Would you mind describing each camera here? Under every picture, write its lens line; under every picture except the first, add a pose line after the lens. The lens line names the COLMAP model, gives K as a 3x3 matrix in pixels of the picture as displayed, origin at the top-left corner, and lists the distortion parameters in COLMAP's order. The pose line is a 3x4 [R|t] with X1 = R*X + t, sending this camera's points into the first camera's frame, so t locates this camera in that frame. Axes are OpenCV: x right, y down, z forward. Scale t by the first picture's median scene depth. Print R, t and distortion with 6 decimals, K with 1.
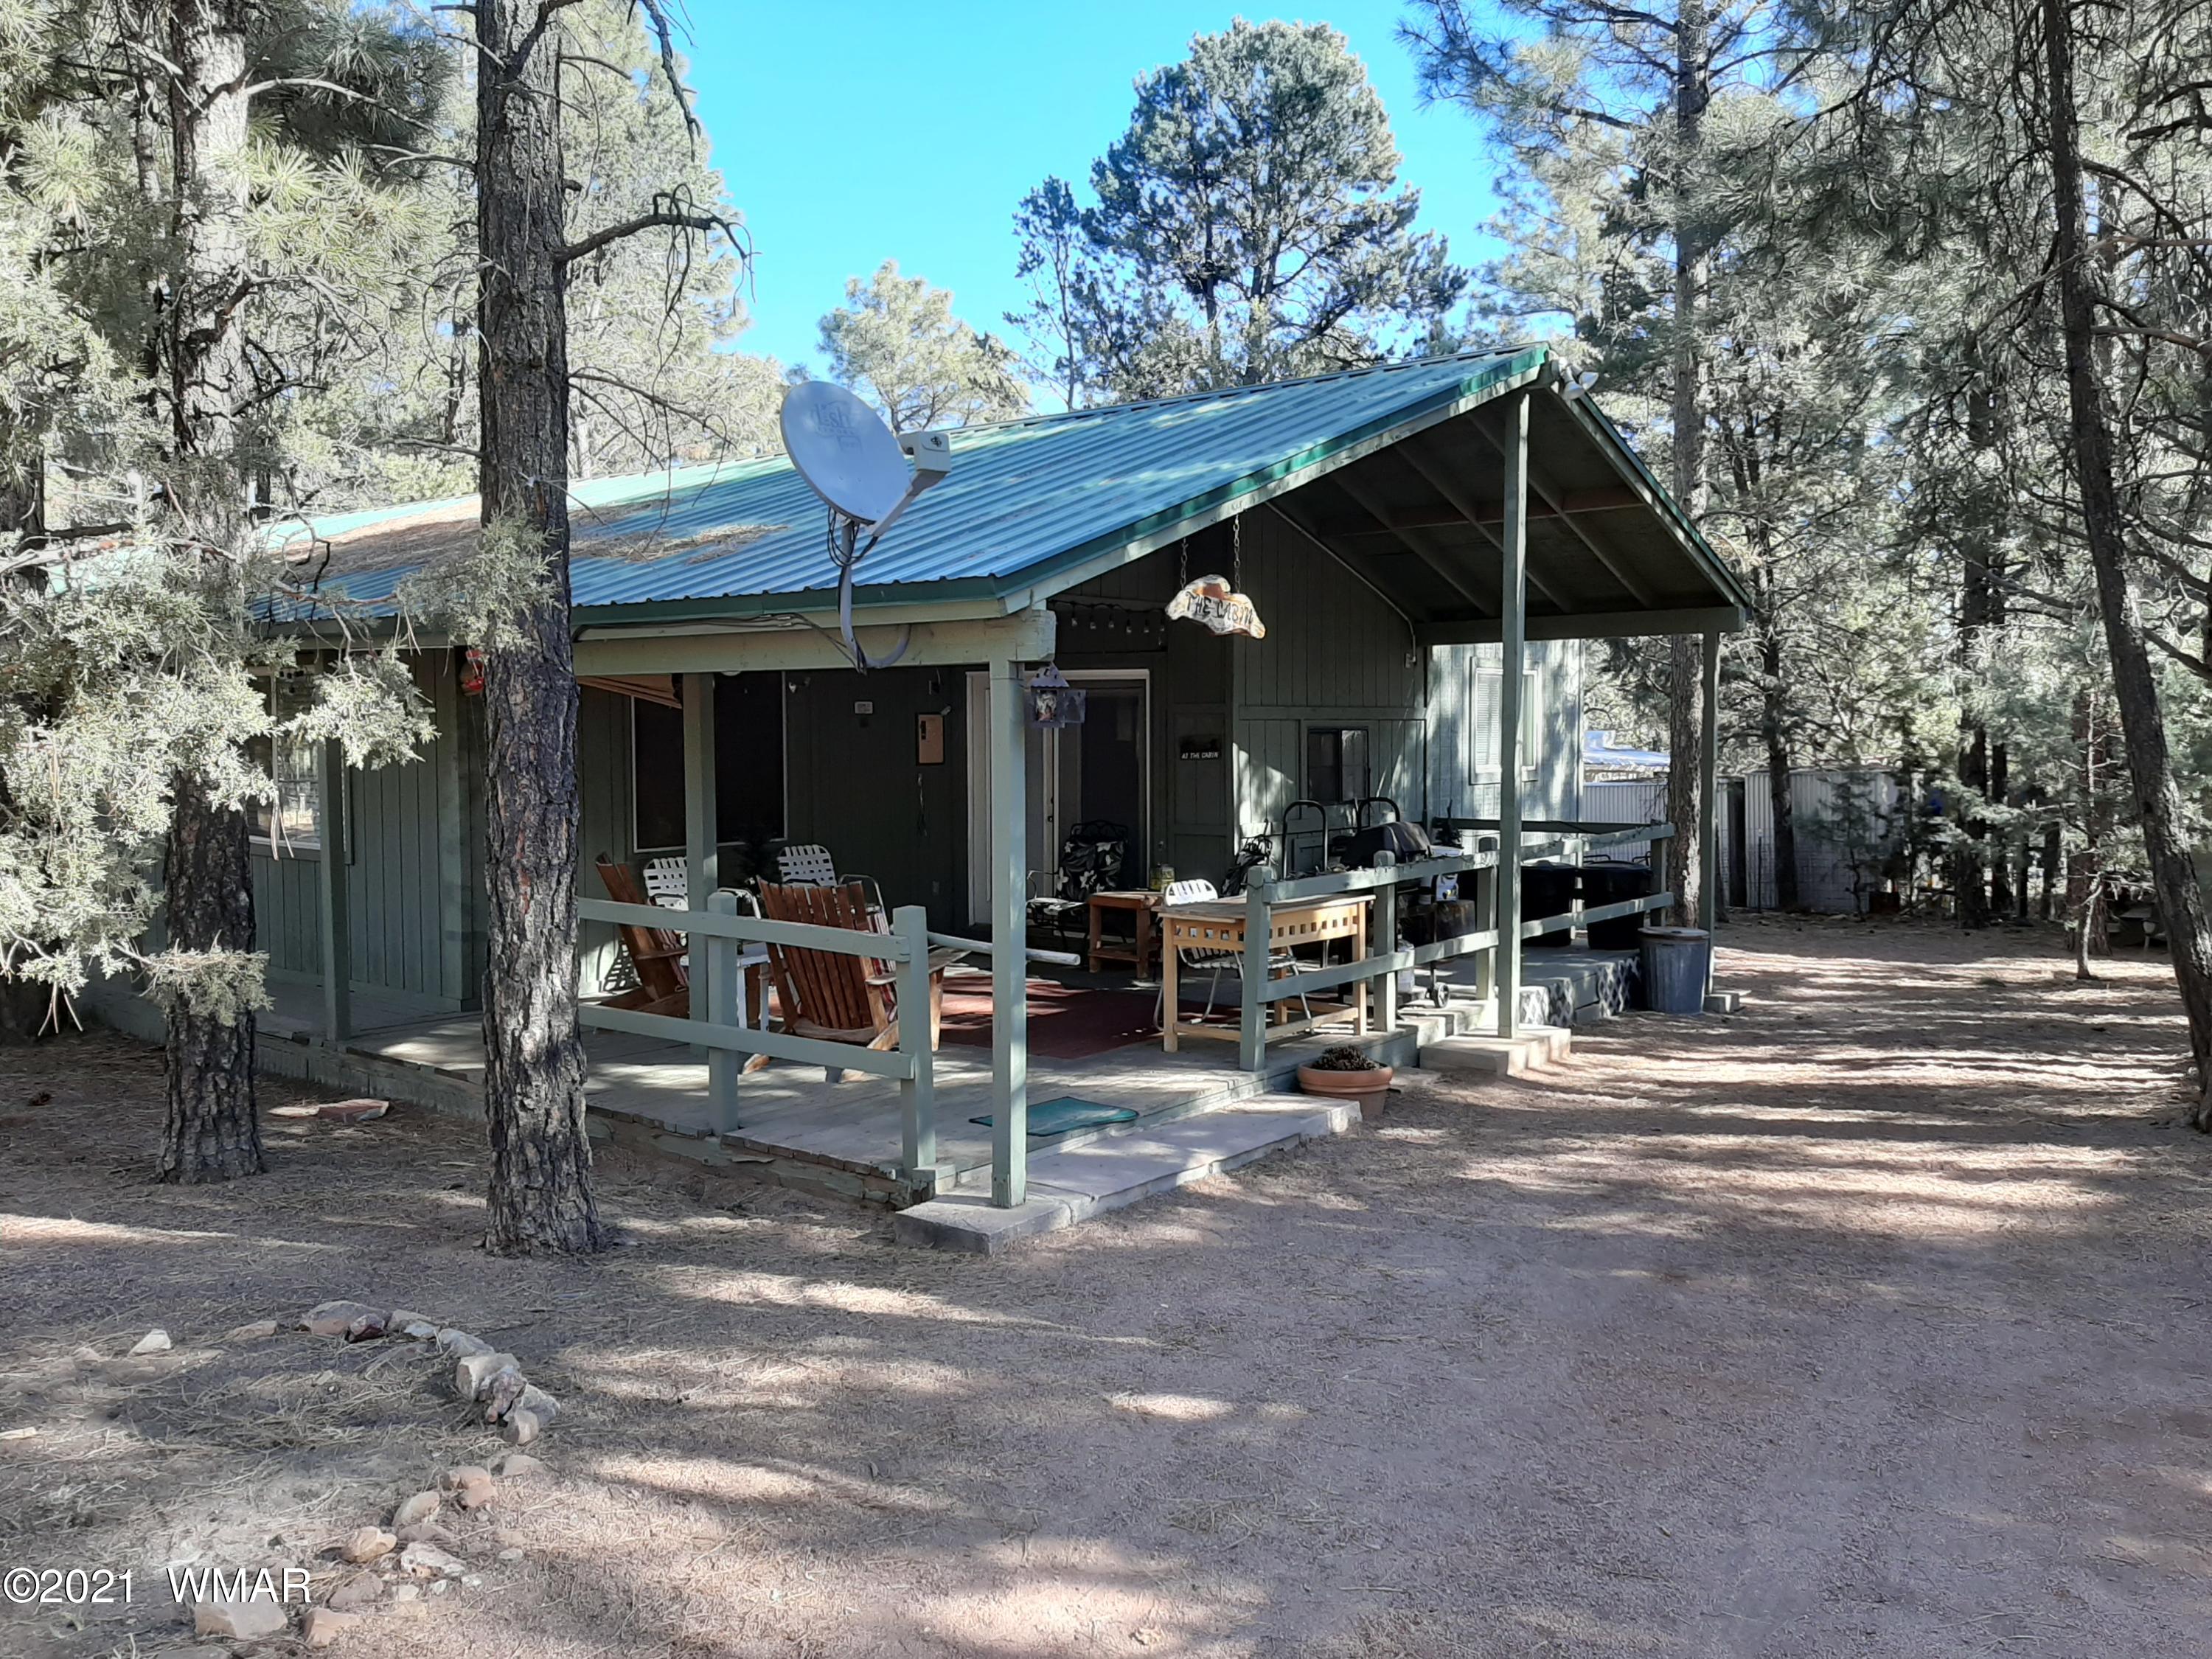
lens RADIAL K [[1691.2, 0, 1111.9], [0, 1691.2, 814.5], [0, 0, 1]] dist [0.125562, -0.308848]
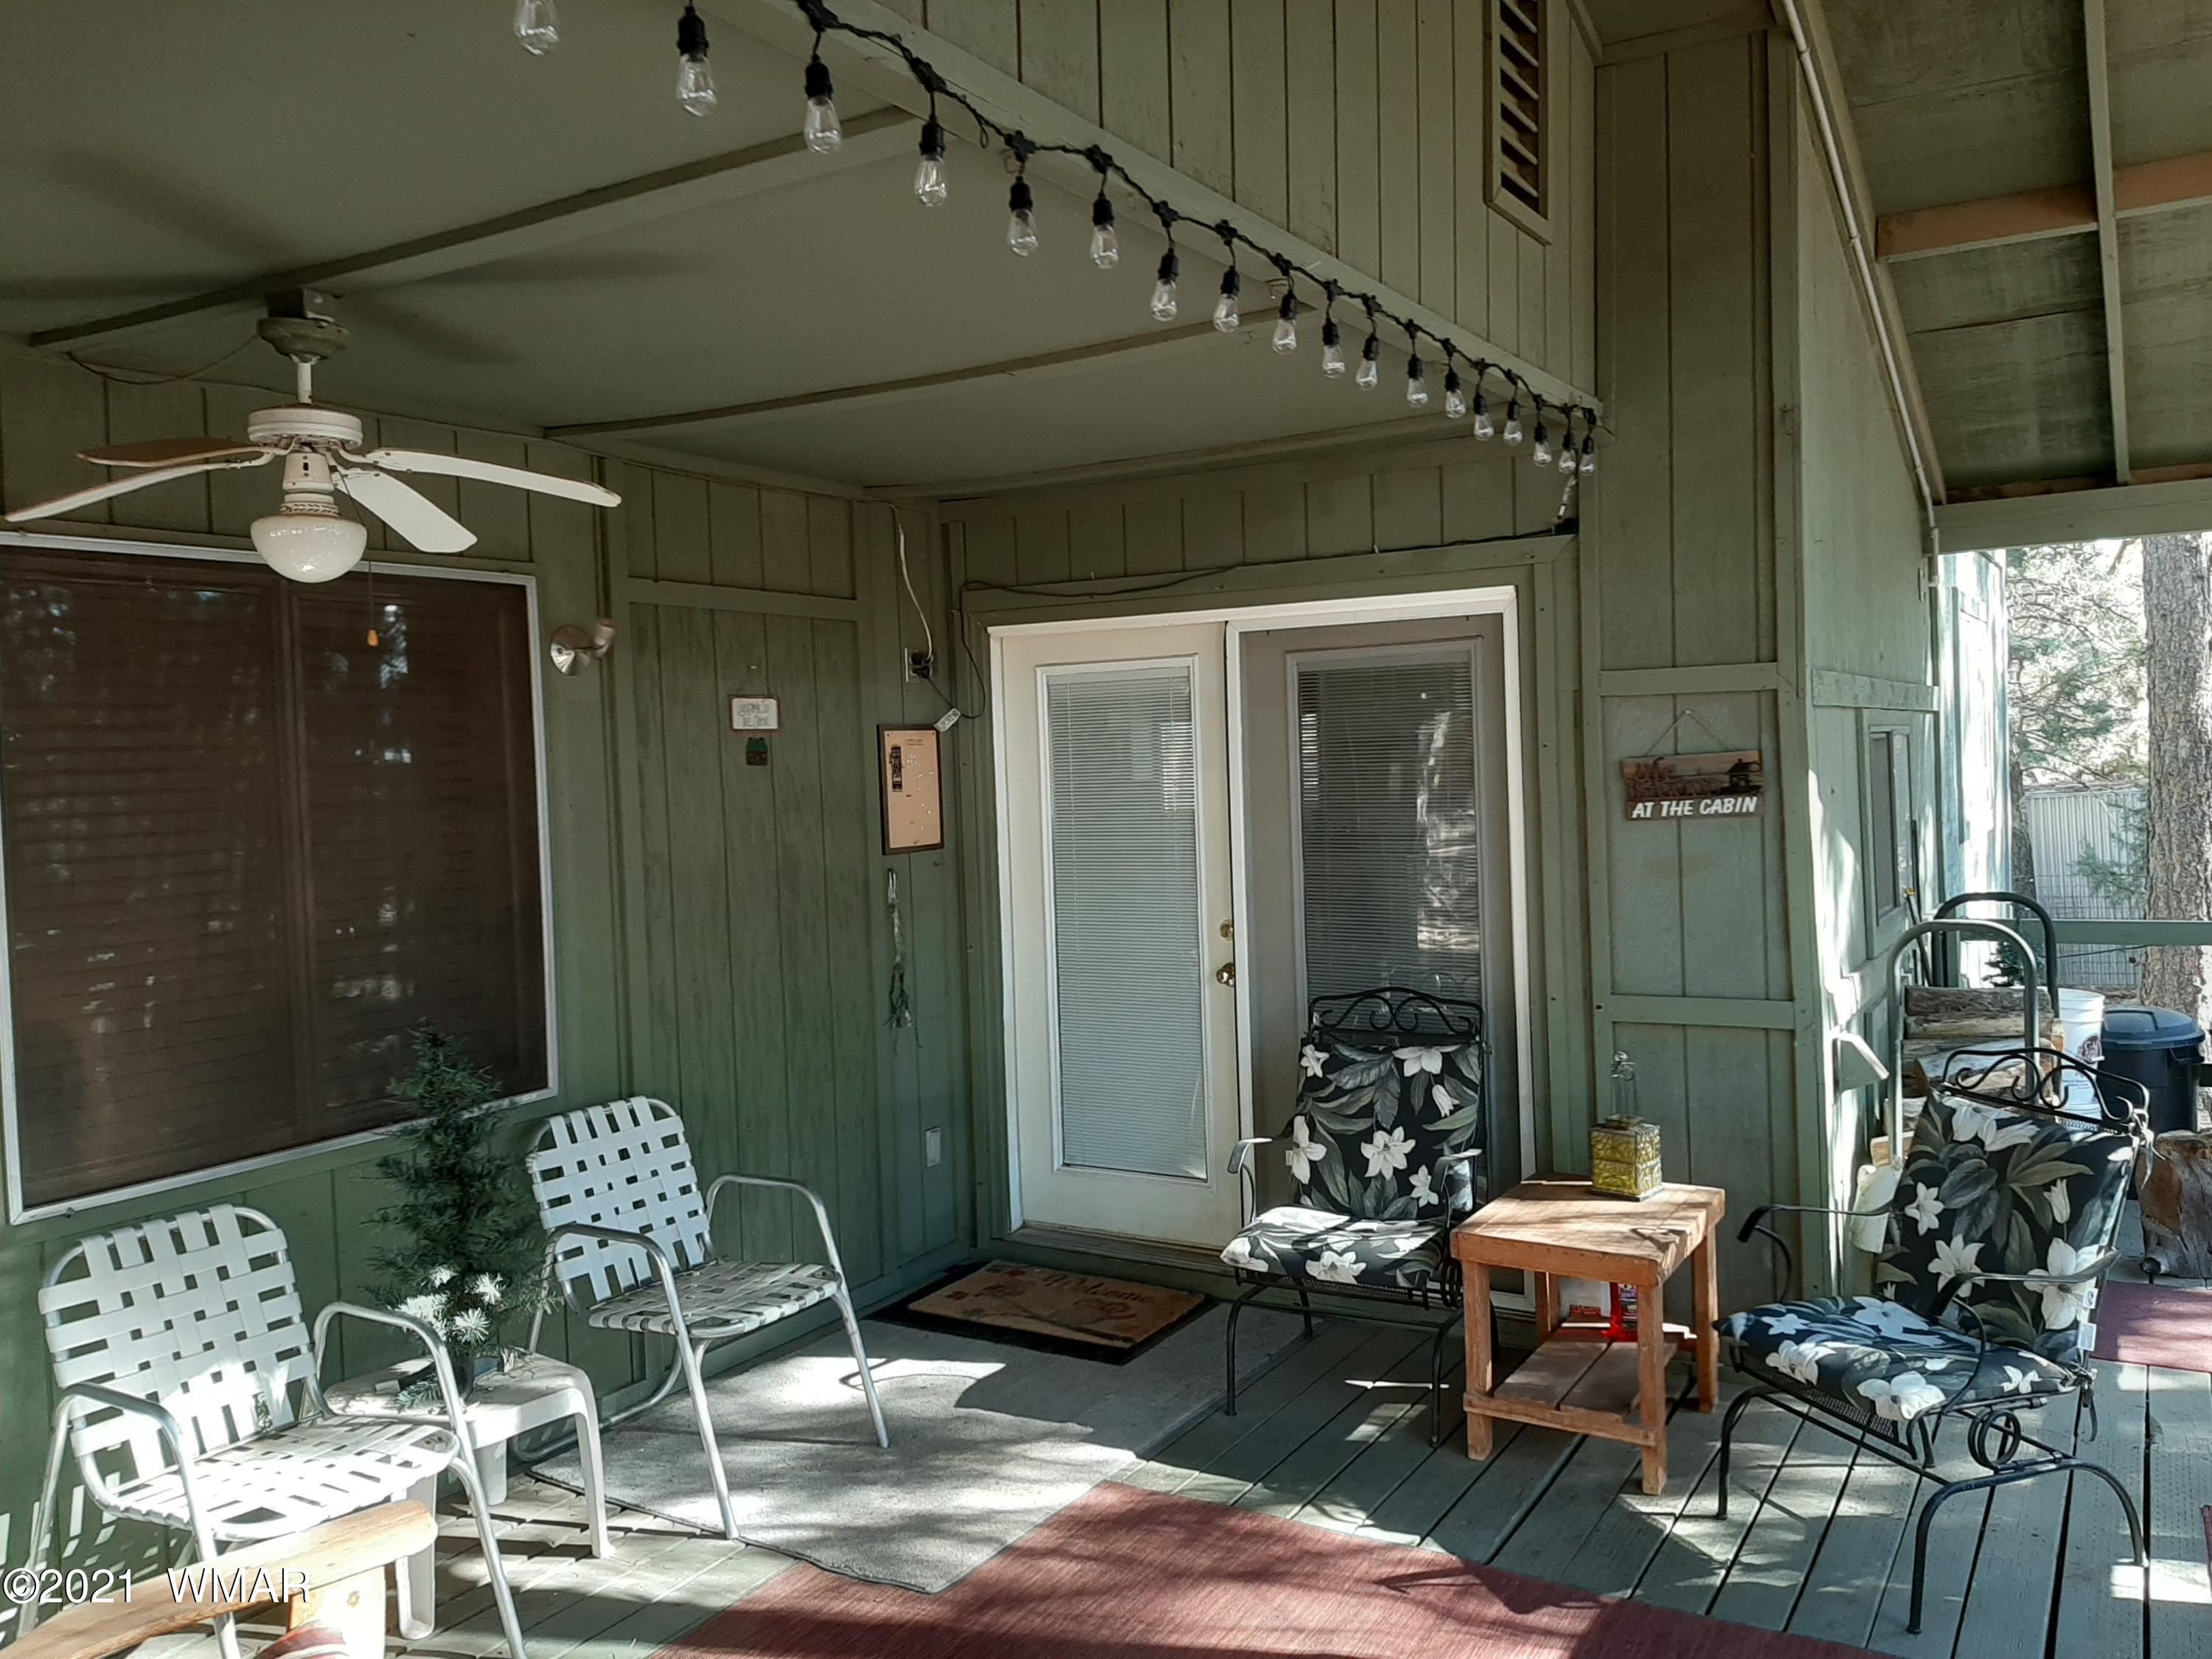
lens RADIAL K [[1700.0, 0, 1096.8], [0, 1700.0, 789.2], [0, 0, 1]] dist [0.086025, -0.141771]
pose [[0.993487, -0.033714, 0.108848, -0.115962], [0.037564, 0.998732, -0.033518, -0.031474], [-0.107580, 0.037388, 0.993493, 0.628566]]
